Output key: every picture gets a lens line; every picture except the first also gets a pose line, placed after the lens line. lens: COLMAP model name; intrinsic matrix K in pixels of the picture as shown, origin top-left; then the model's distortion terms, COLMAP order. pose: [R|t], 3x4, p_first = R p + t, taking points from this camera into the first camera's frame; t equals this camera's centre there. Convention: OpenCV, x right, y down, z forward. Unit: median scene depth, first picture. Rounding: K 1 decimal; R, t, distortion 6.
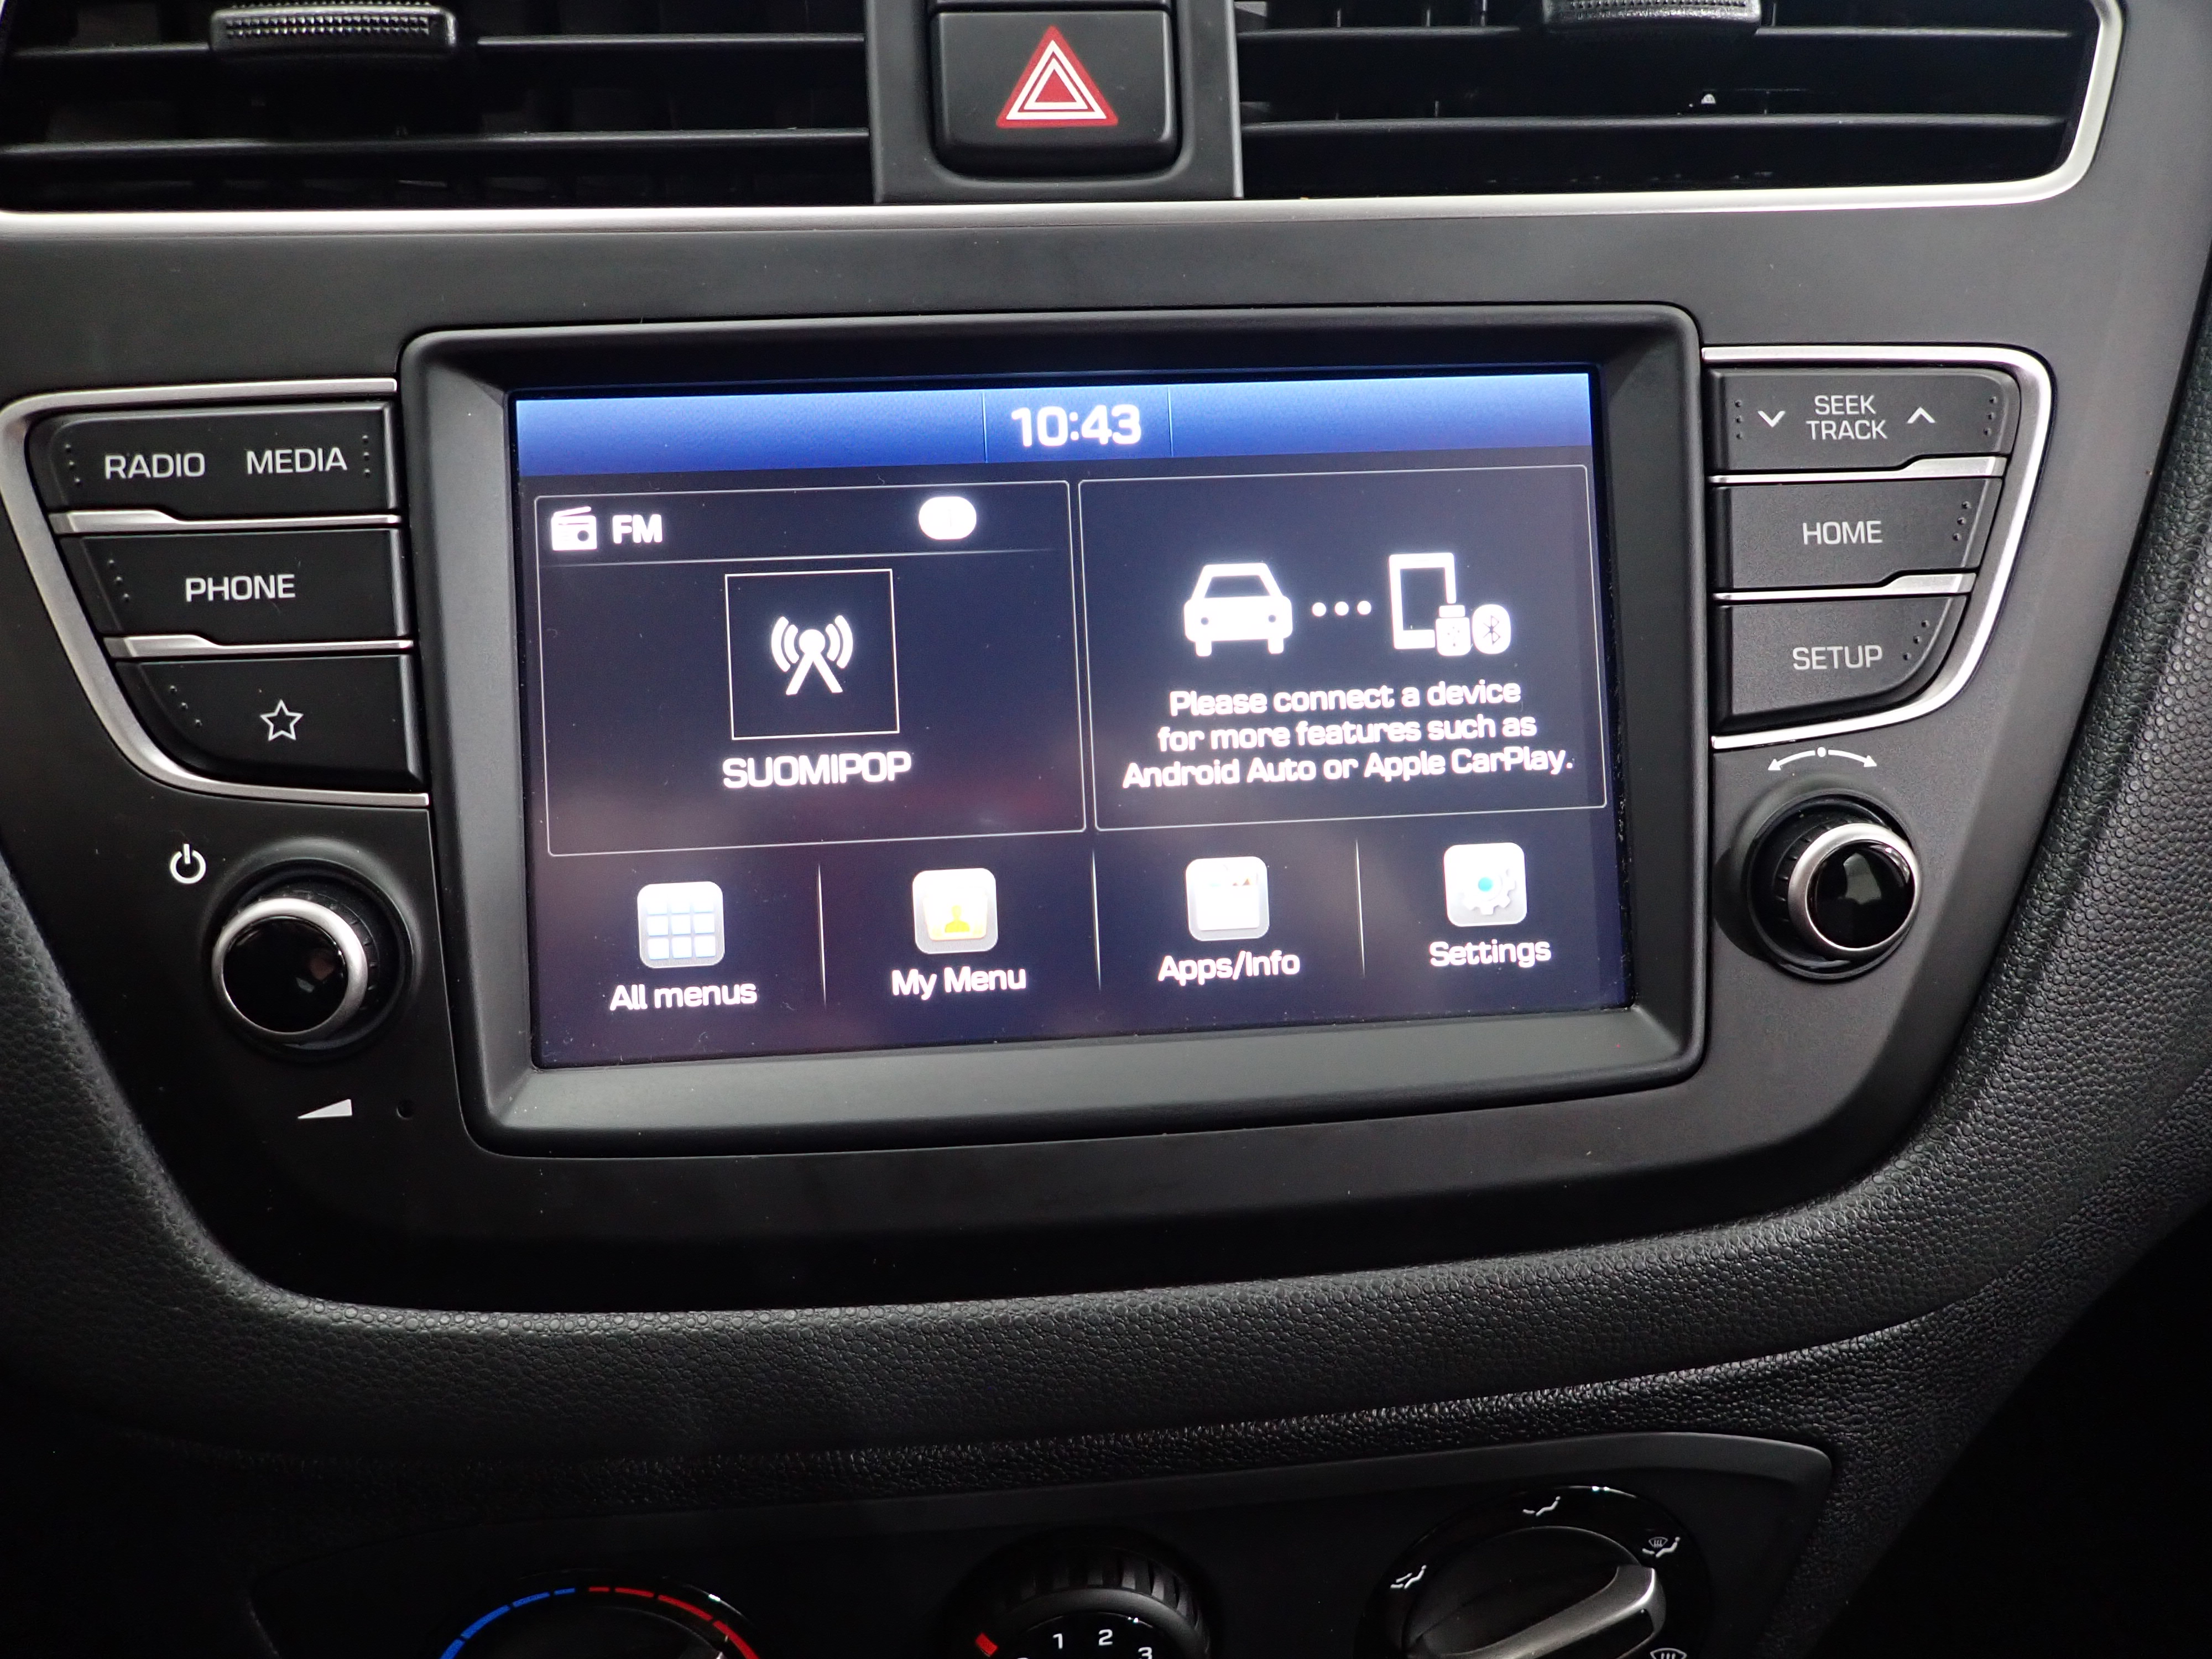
lens RADIAL K [[1618.8, 0, 1110.5], [0, 1618.8, 834.0], [0, 0, 1]] dist [0.006936, -0.009003]
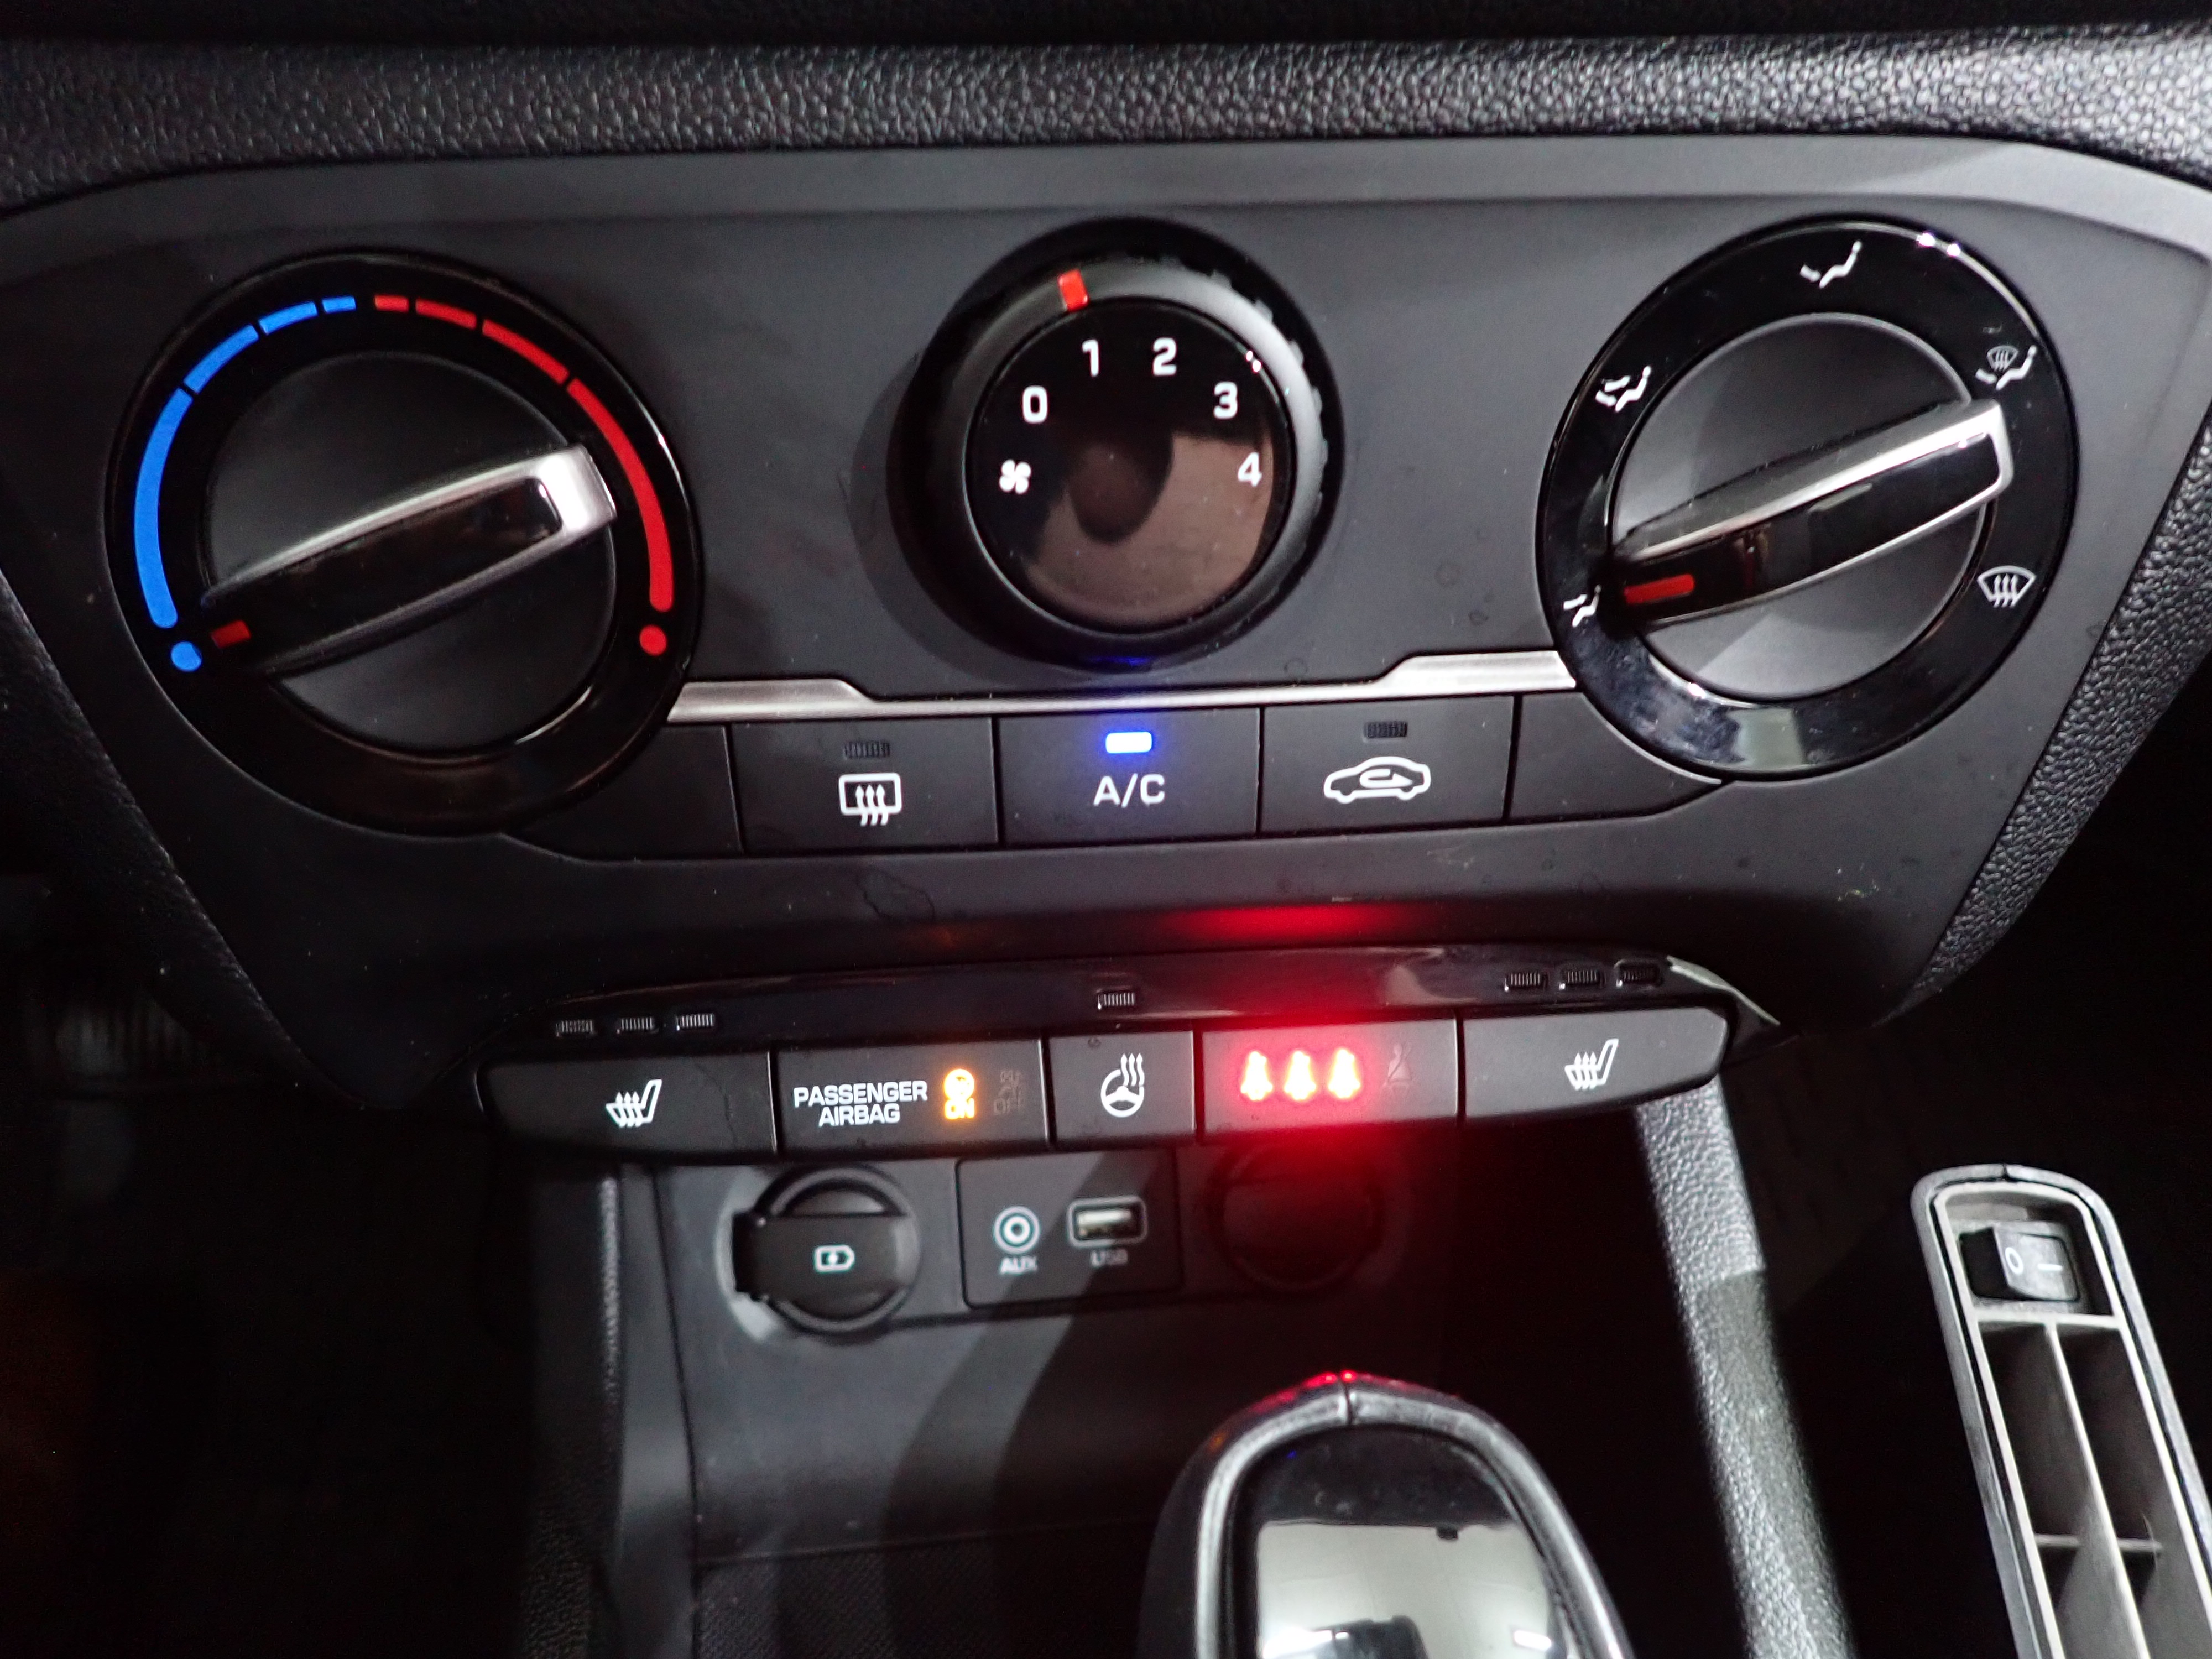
lens RADIAL K [[1618.8, 0, 1110.5], [0, 1618.8, 834.0], [0, 0, 1]] dist [0.006936, -0.009003]
pose [[0.999524, 0.003611, -0.030632, -0.004260], [-0.004384, 0.999673, -0.025208, 0.739792], [0.030531, 0.025331, 0.999213, 0.382067]]
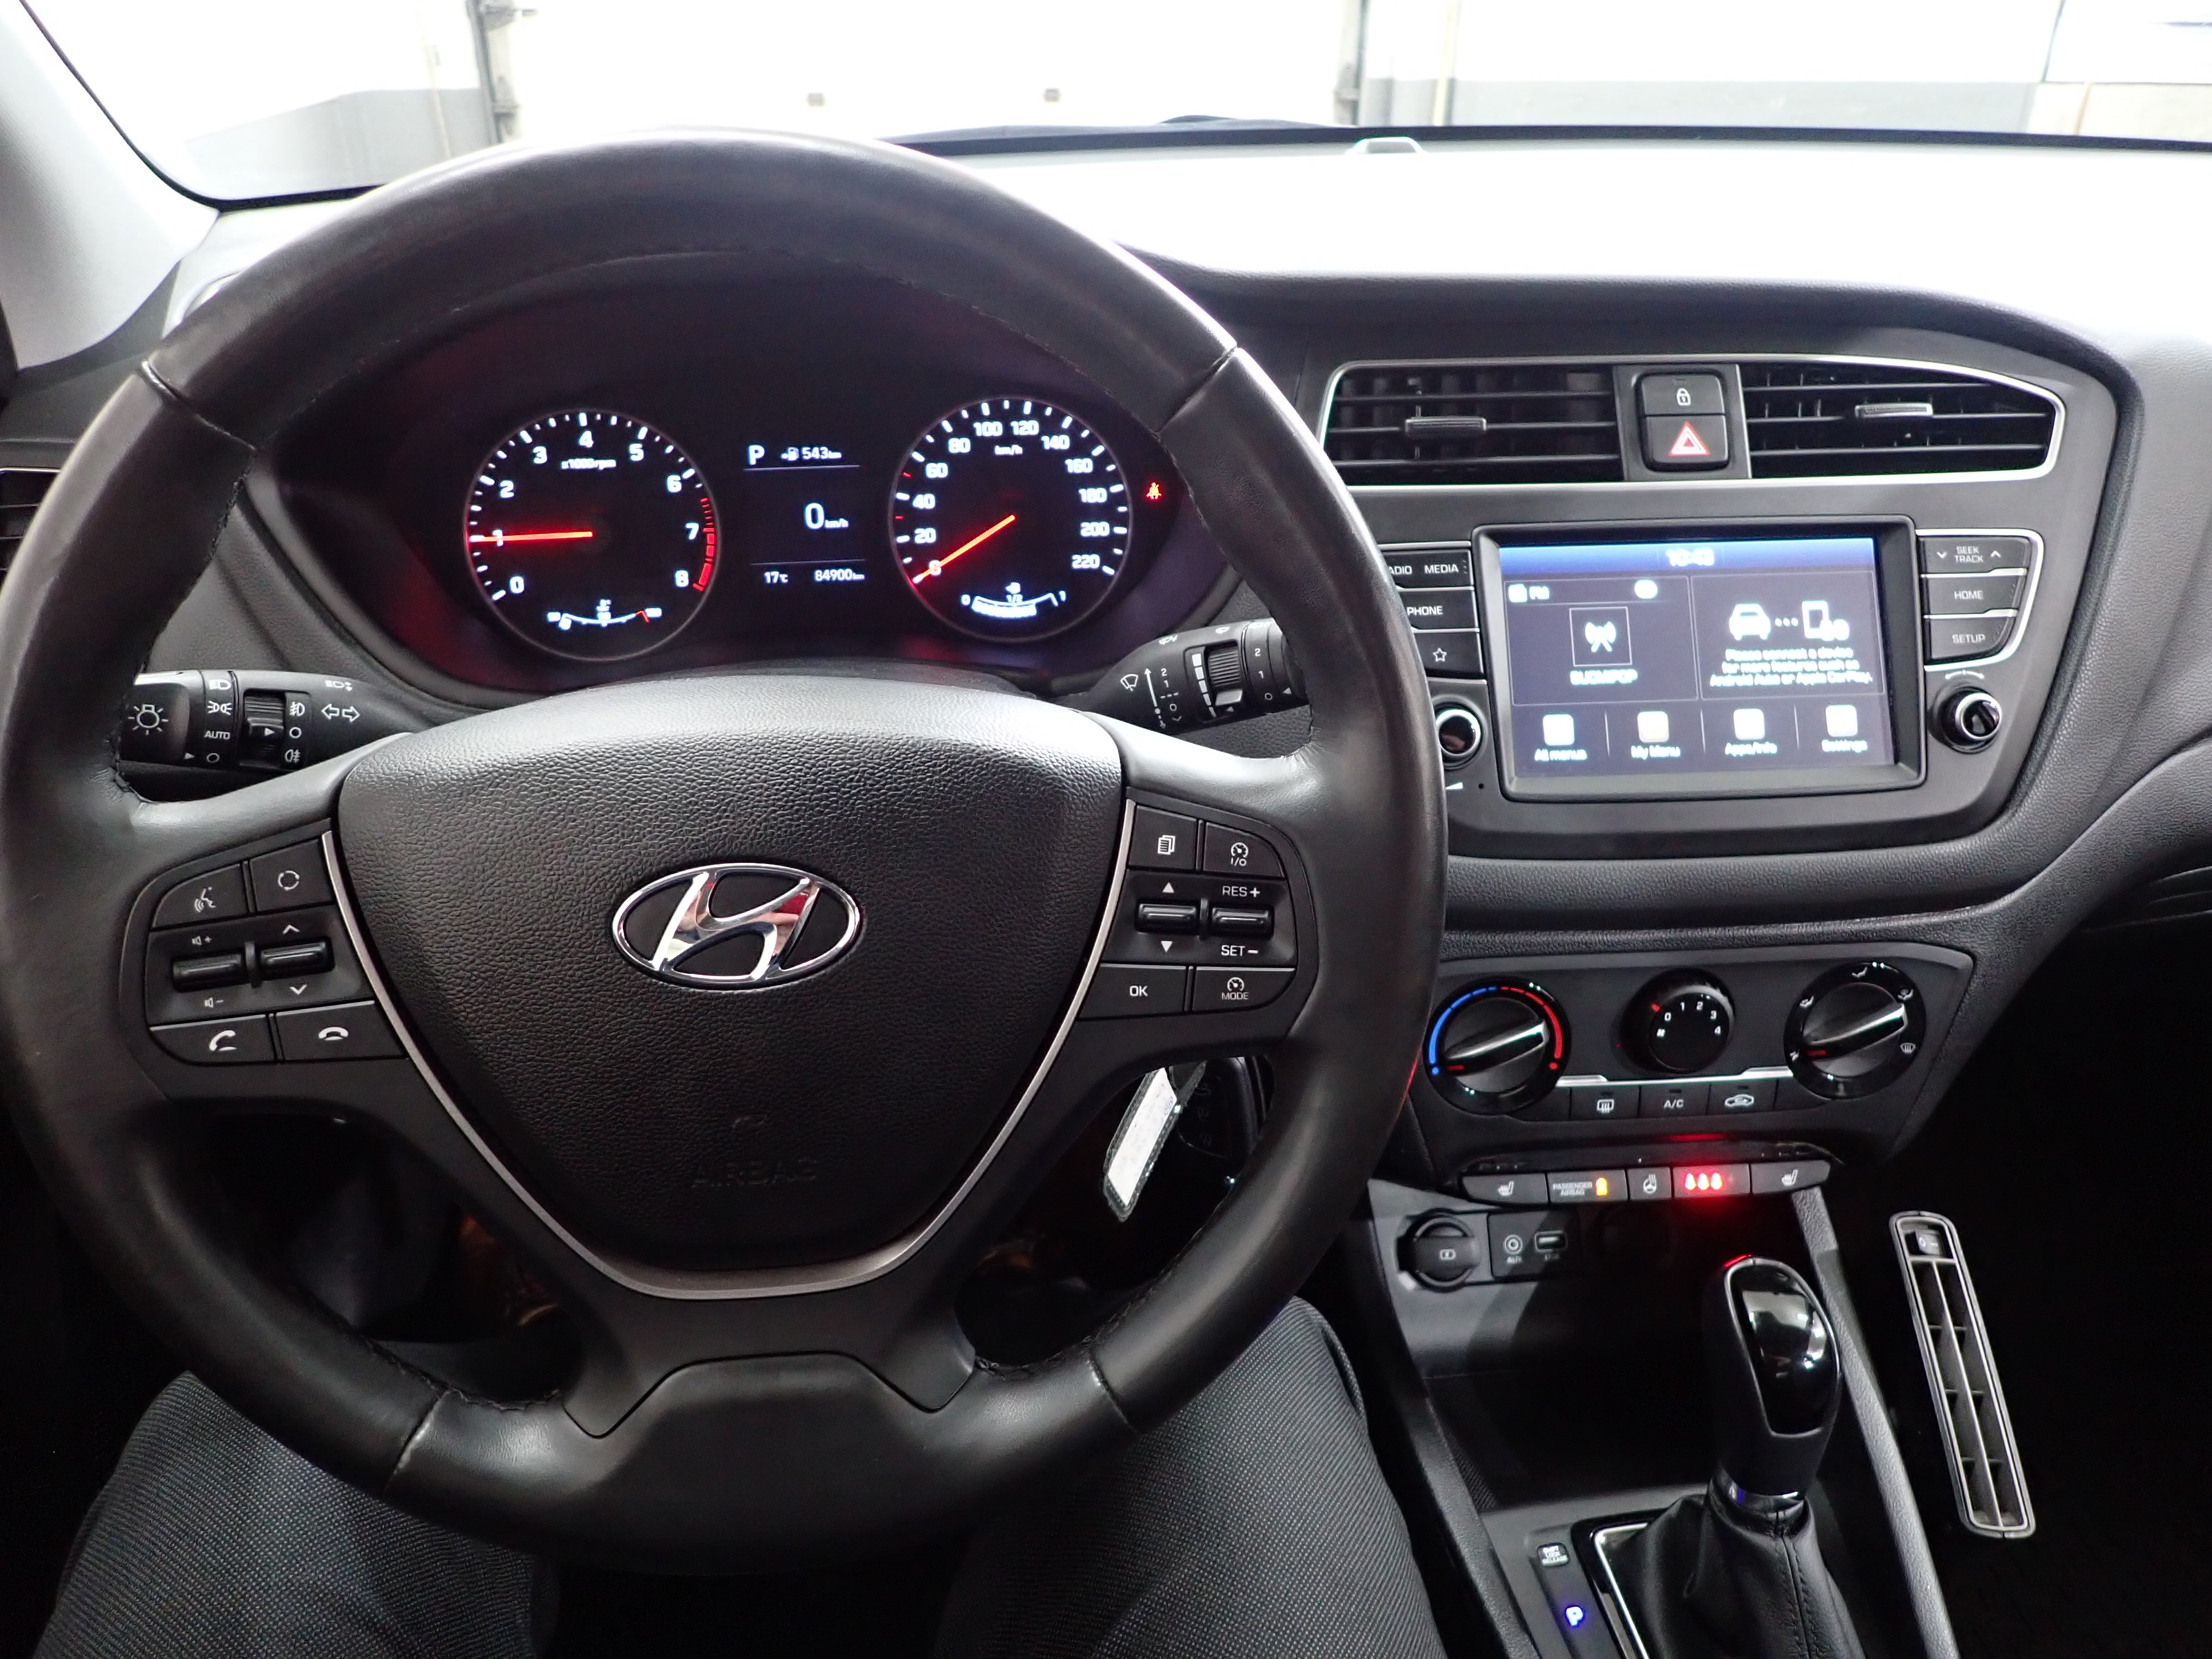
lens RADIAL K [[1618.8, 0, 1110.5], [0, 1618.8, 834.0], [0, 0, 1]] dist [0.006936, -0.009003]
pose [[0.999655, 0.005252, -0.025754, -0.951607], [-0.007315, 0.996712, -0.080699, 0.459891], [0.025246, 0.080859, 0.996406, -1.785583]]
